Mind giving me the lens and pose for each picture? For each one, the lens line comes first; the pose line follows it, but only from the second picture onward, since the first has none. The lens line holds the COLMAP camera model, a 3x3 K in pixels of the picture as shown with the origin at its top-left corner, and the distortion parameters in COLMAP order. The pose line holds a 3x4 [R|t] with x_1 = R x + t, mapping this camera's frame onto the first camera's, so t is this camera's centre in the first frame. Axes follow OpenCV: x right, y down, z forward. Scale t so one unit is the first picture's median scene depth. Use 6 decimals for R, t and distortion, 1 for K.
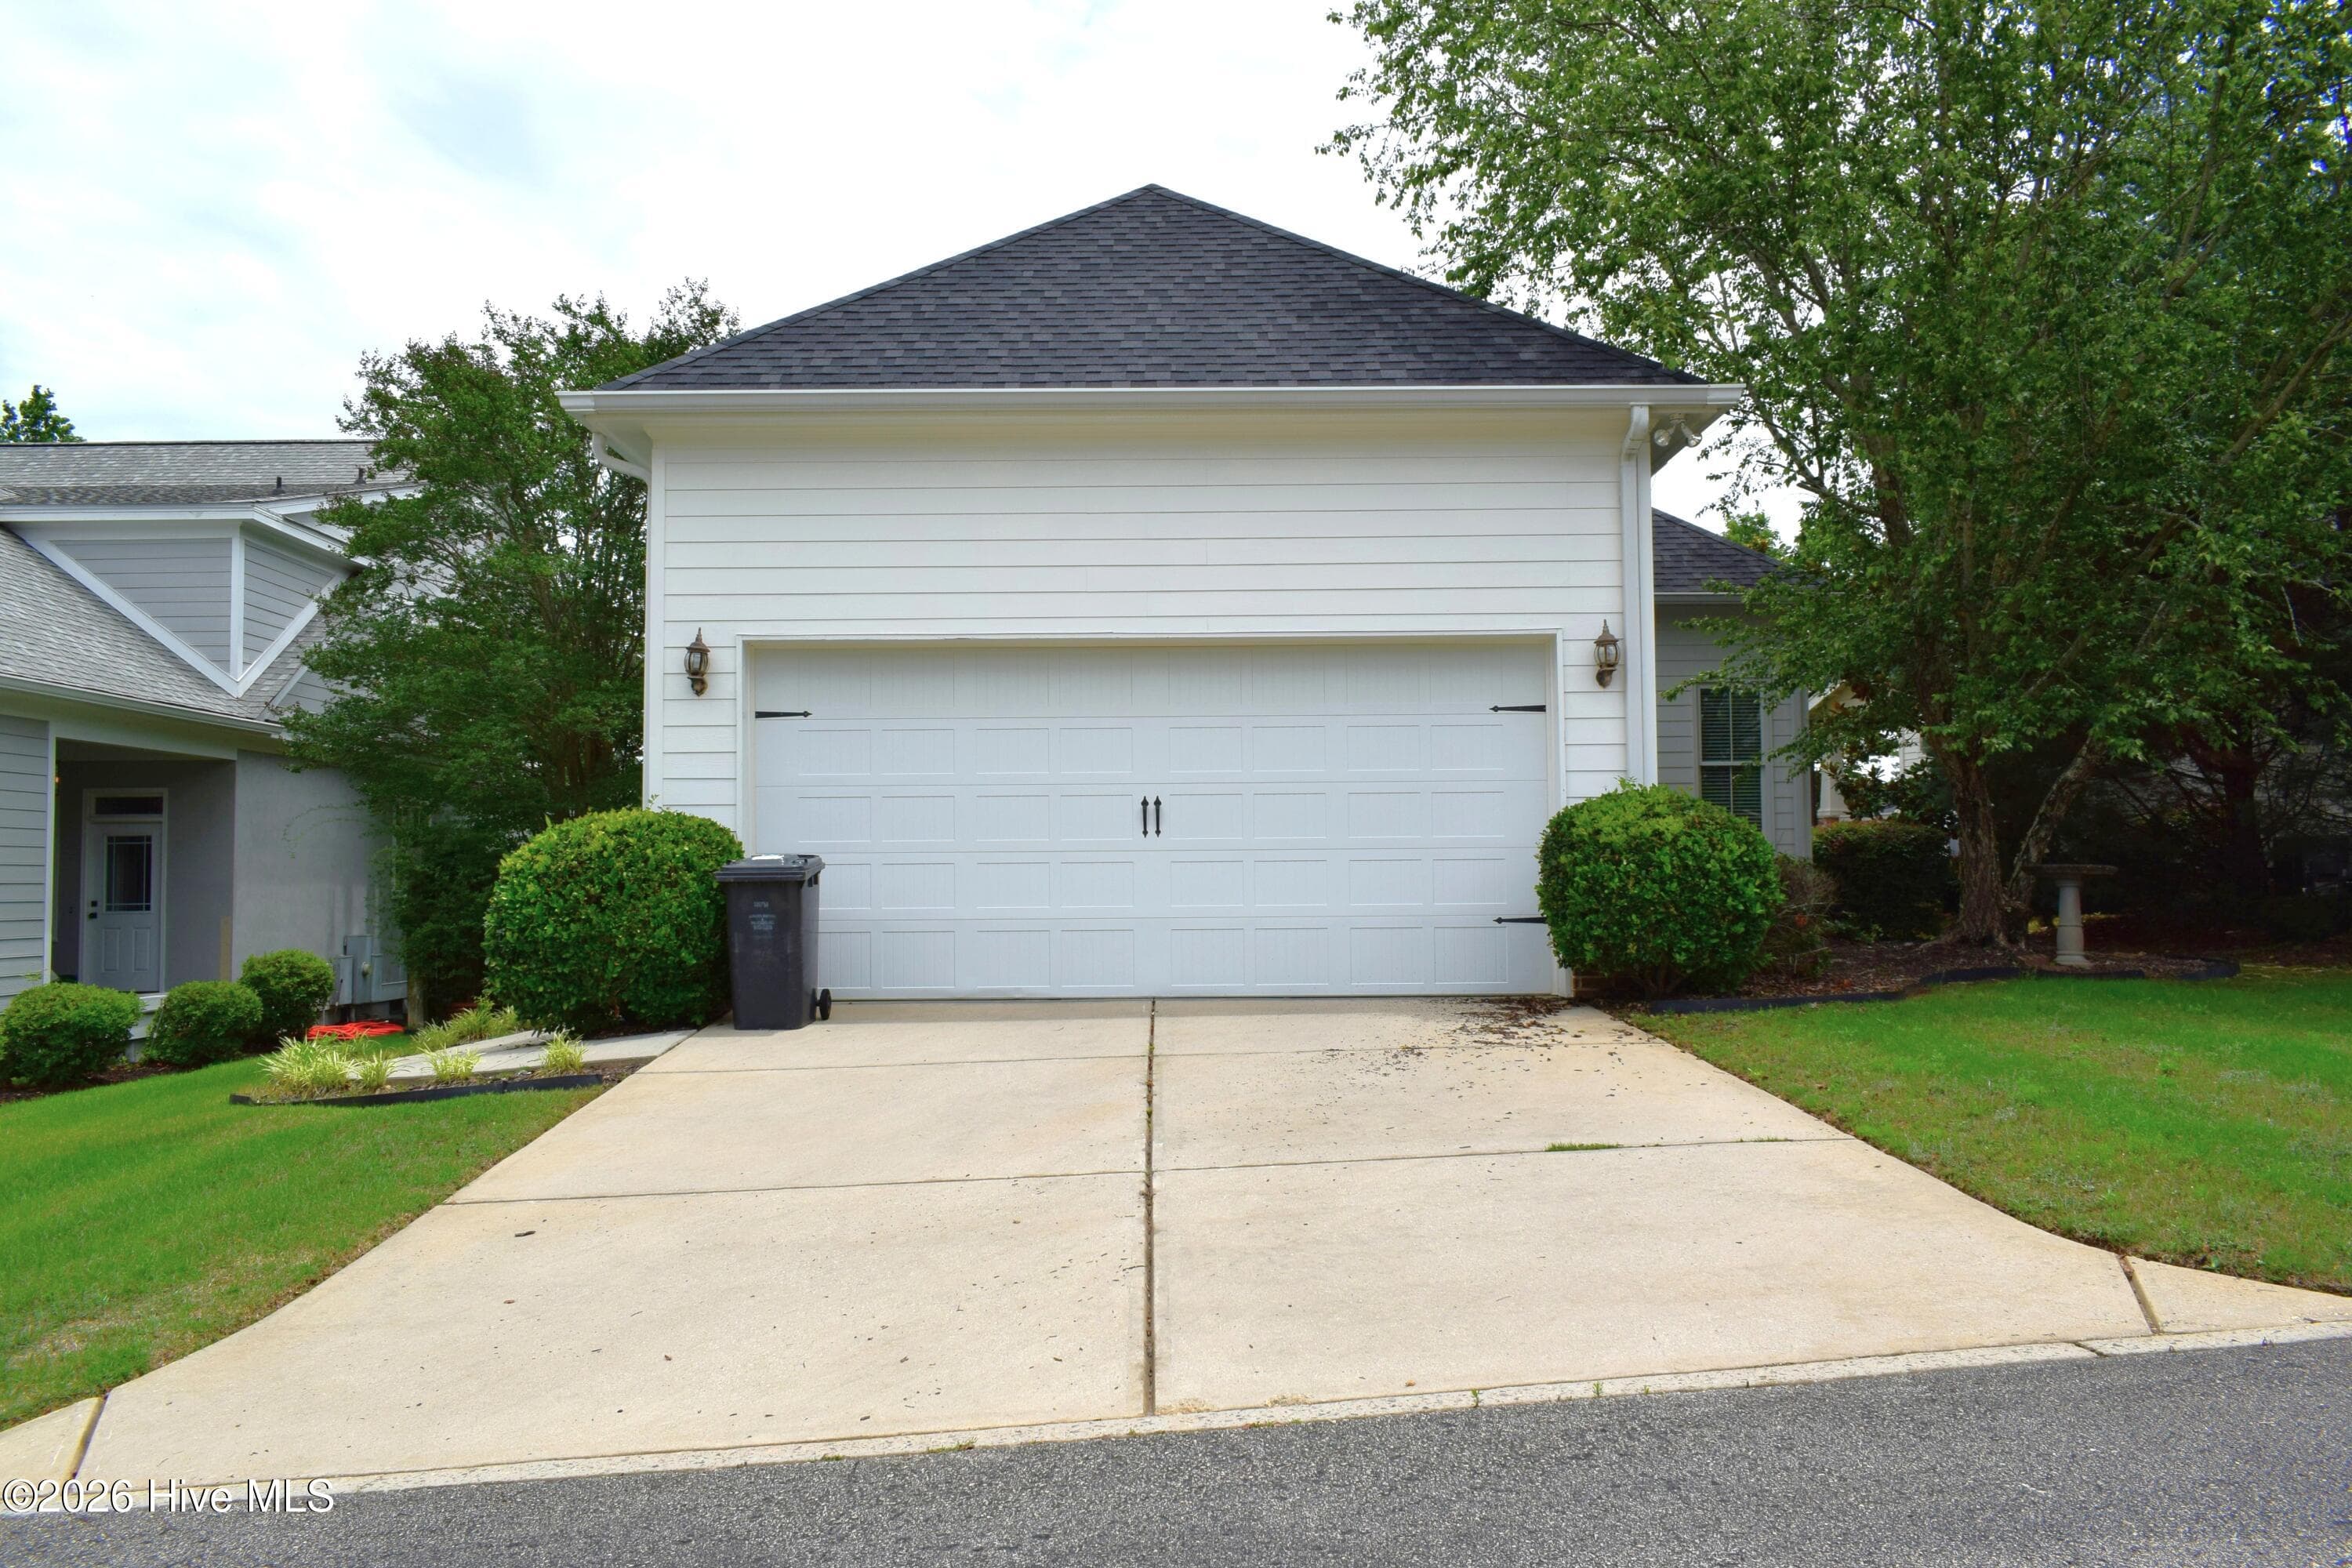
lens RADIAL K [[1946.1, 0, 1174.1], [0, 1946.1, 768.5], [0, 0, 1]] dist [-0.016579, -0.006393]
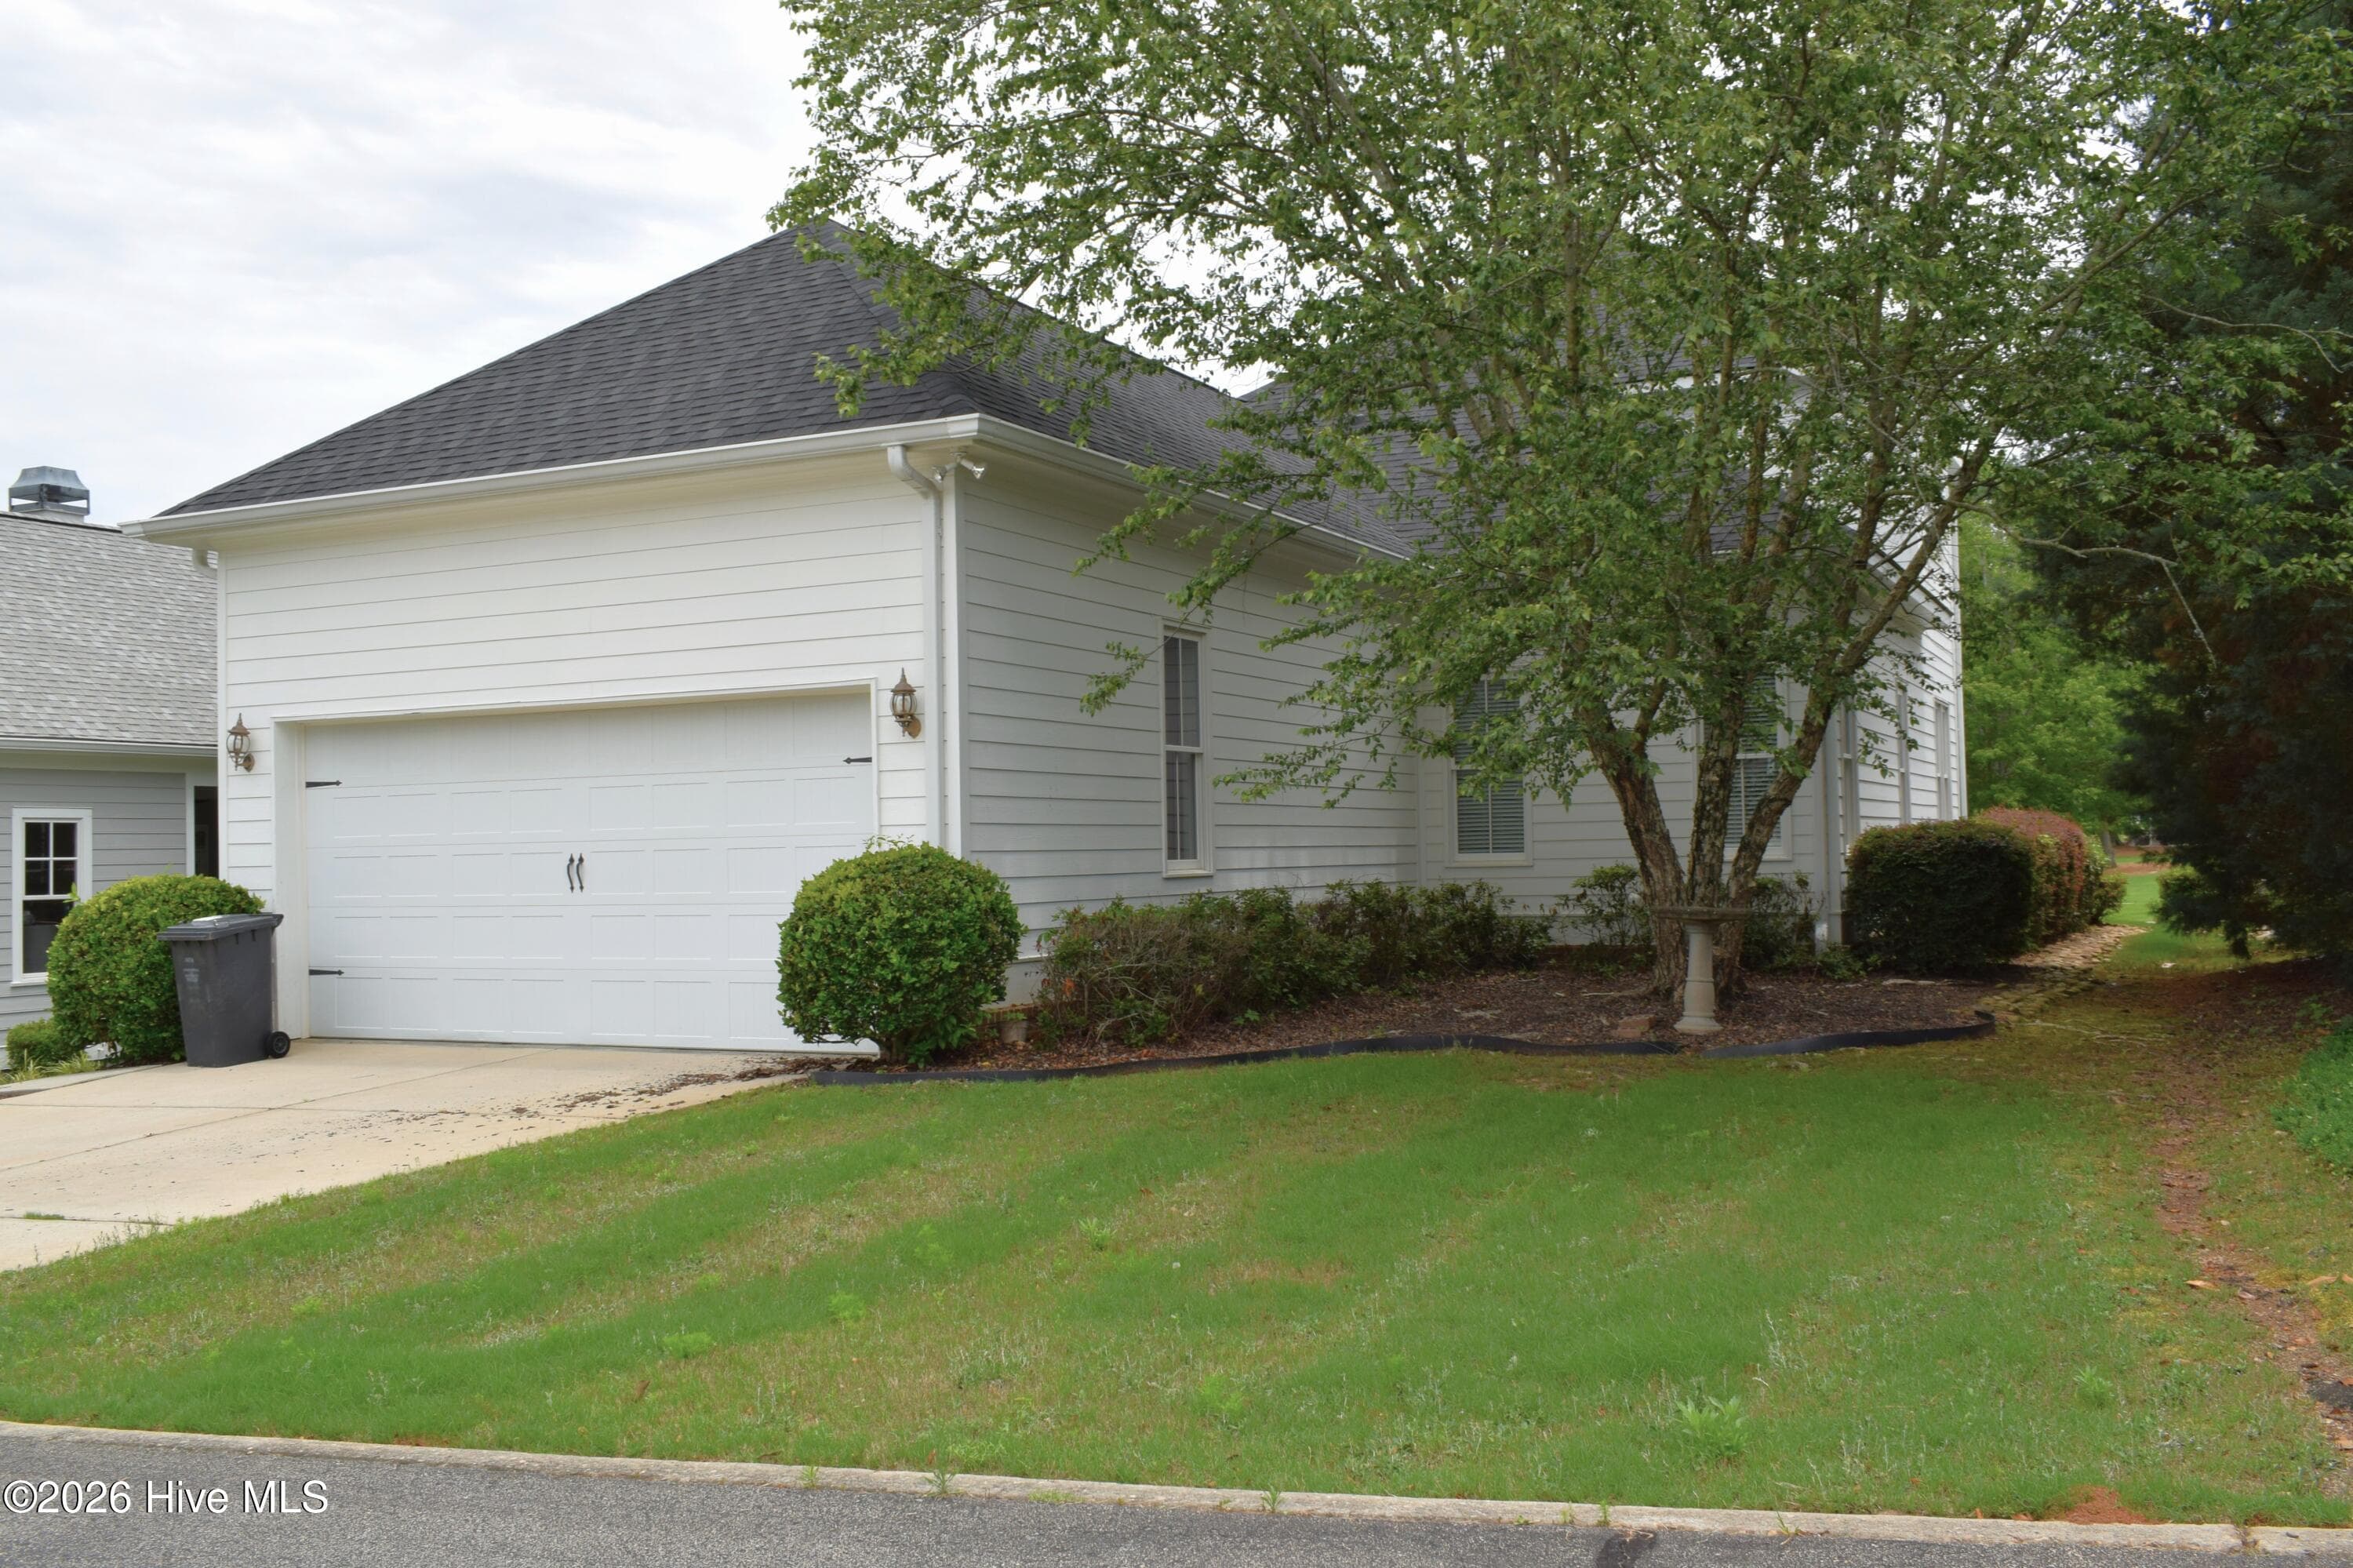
lens RADIAL K [[1952.6, 0, 1268.2], [0, 1952.6, 786.9], [0, 0, 1]] dist [-0.010156, -0.006378]
pose [[0.926917, -0.024879, -0.374440, 0.749446], [0.028384, 0.999590, 0.003850, -0.015494], [0.374191, -0.014196, 0.927243, 0.162520]]
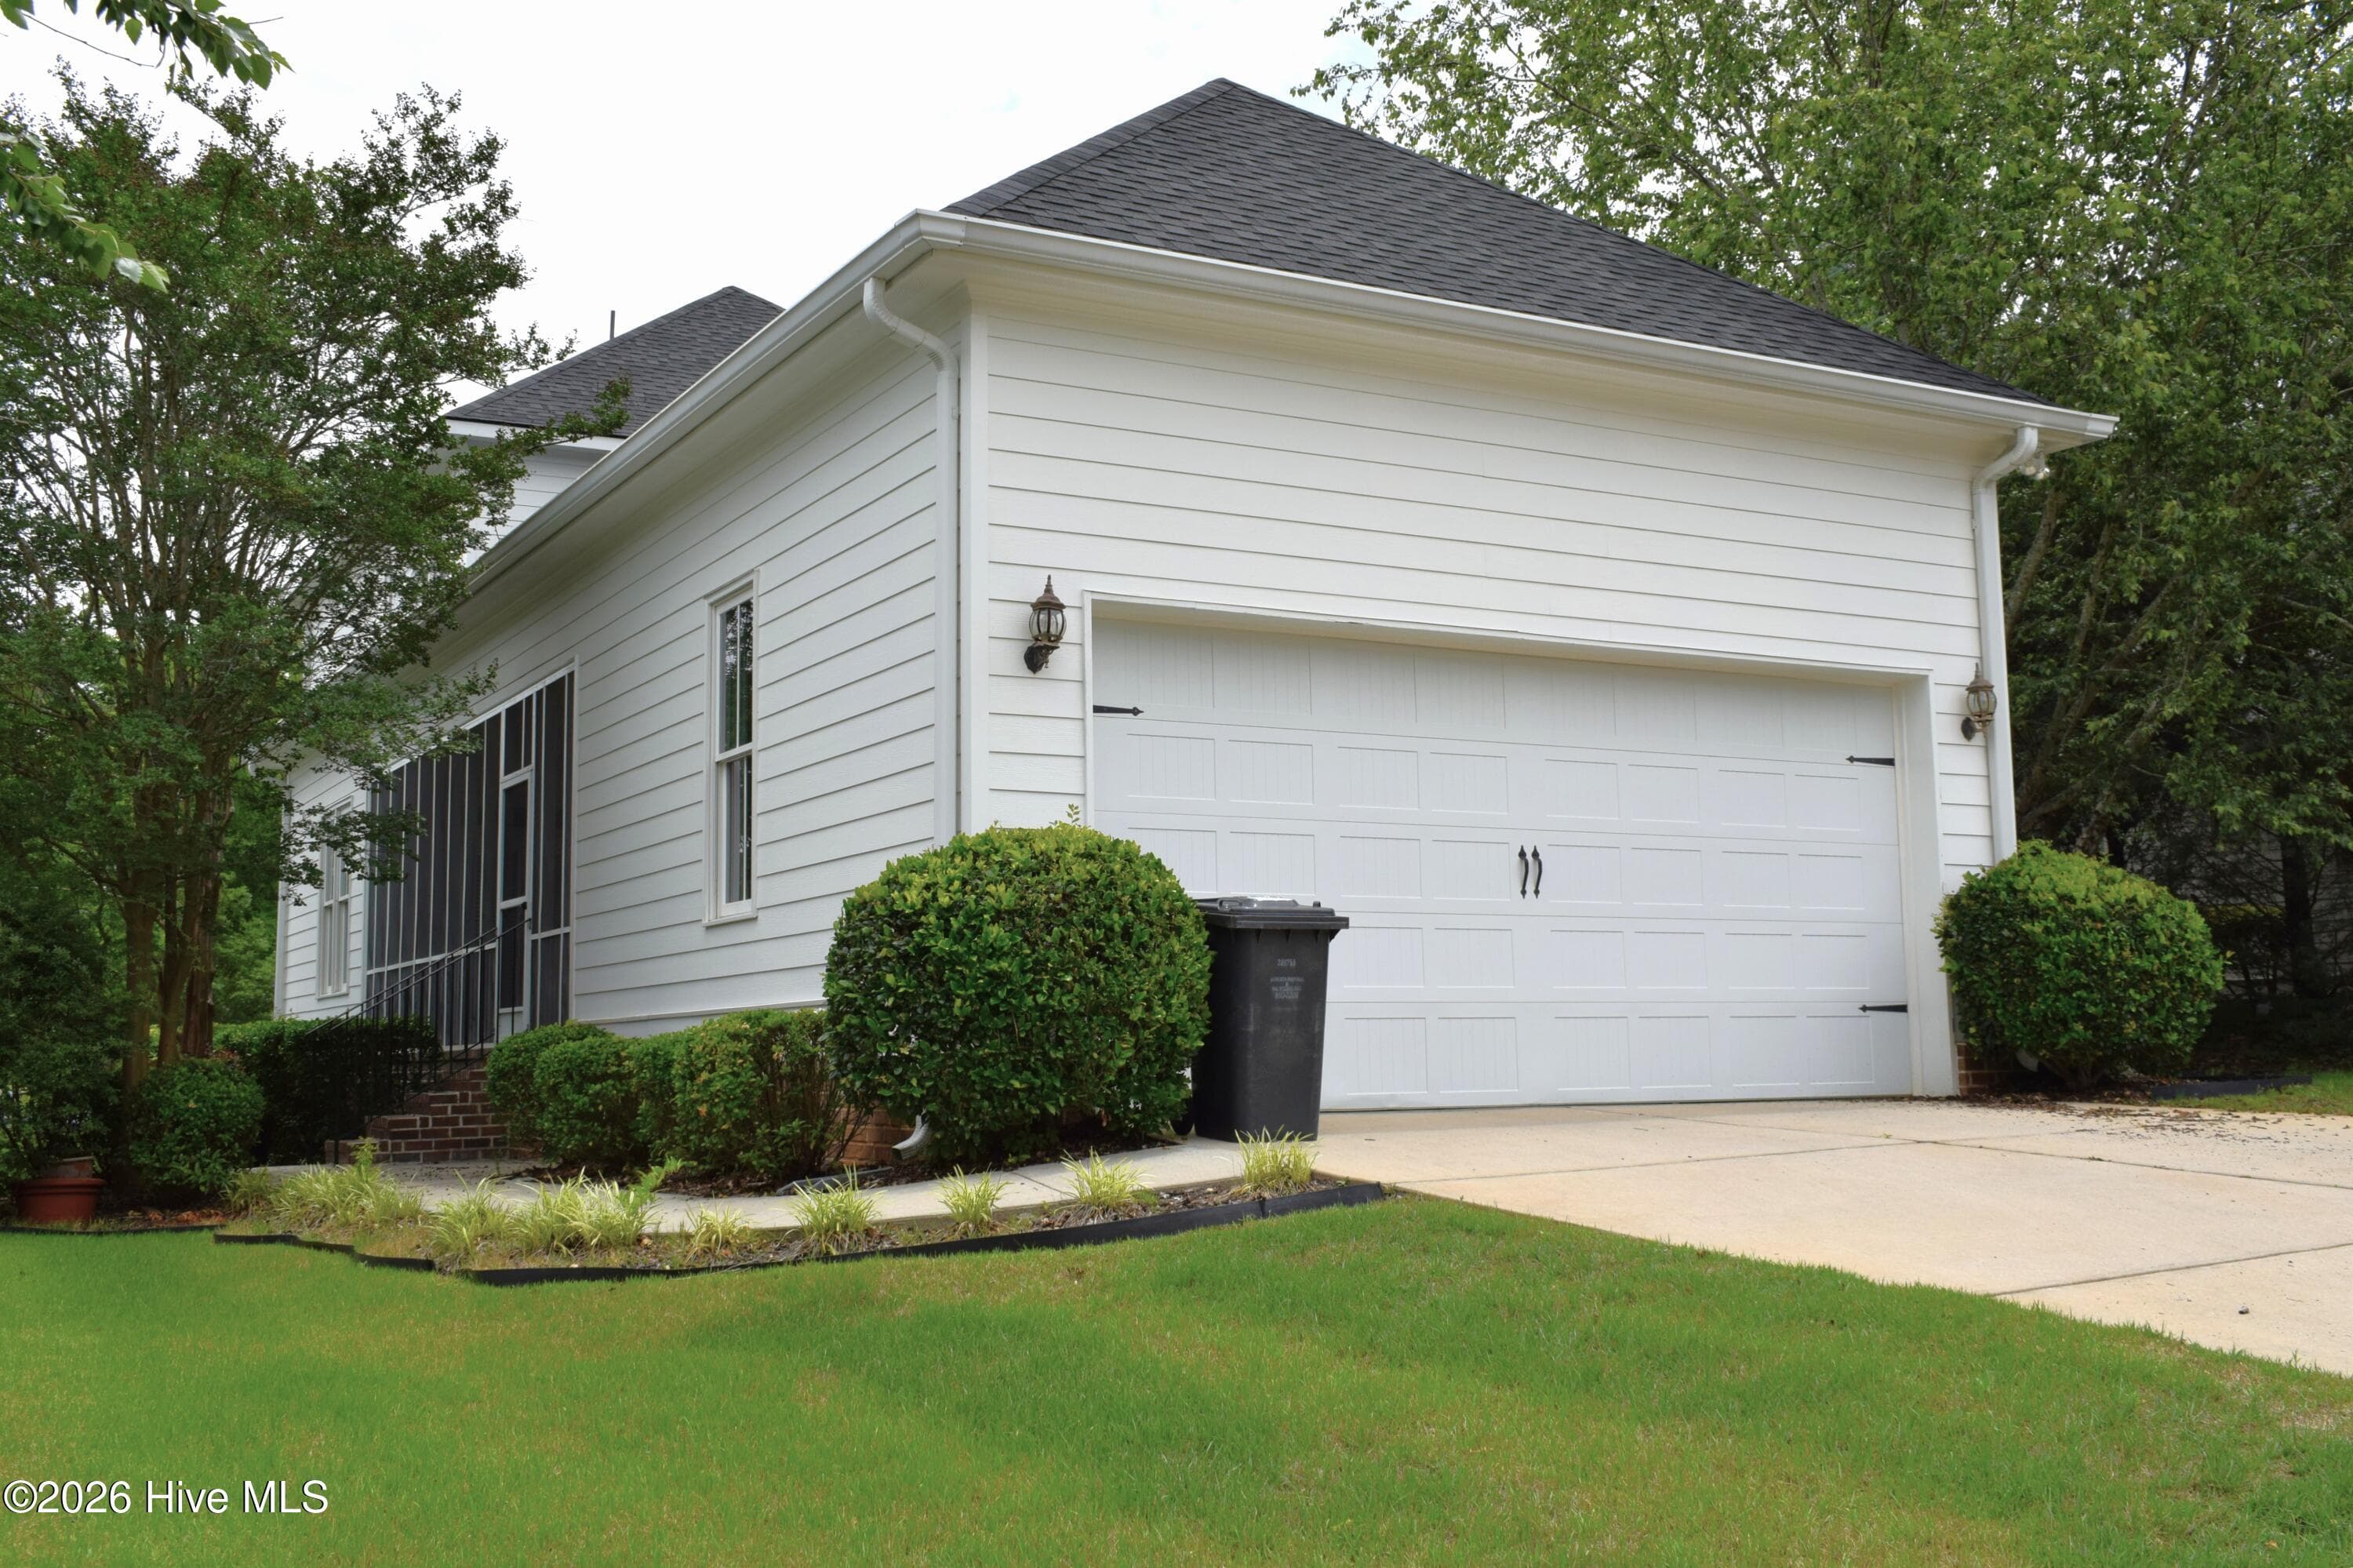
lens RADIAL K [[2409.3, 0, 1177.7], [0, 2409.3, 748.3], [0, 0, 1]] dist [0.047670, -0.012403]
pose [[0.859535, 0.060407, 0.507495, -0.639187], [-0.016879, 0.995804, -0.089943, 0.066140], [-0.510798, 0.068743, 0.856948, 0.245539]]
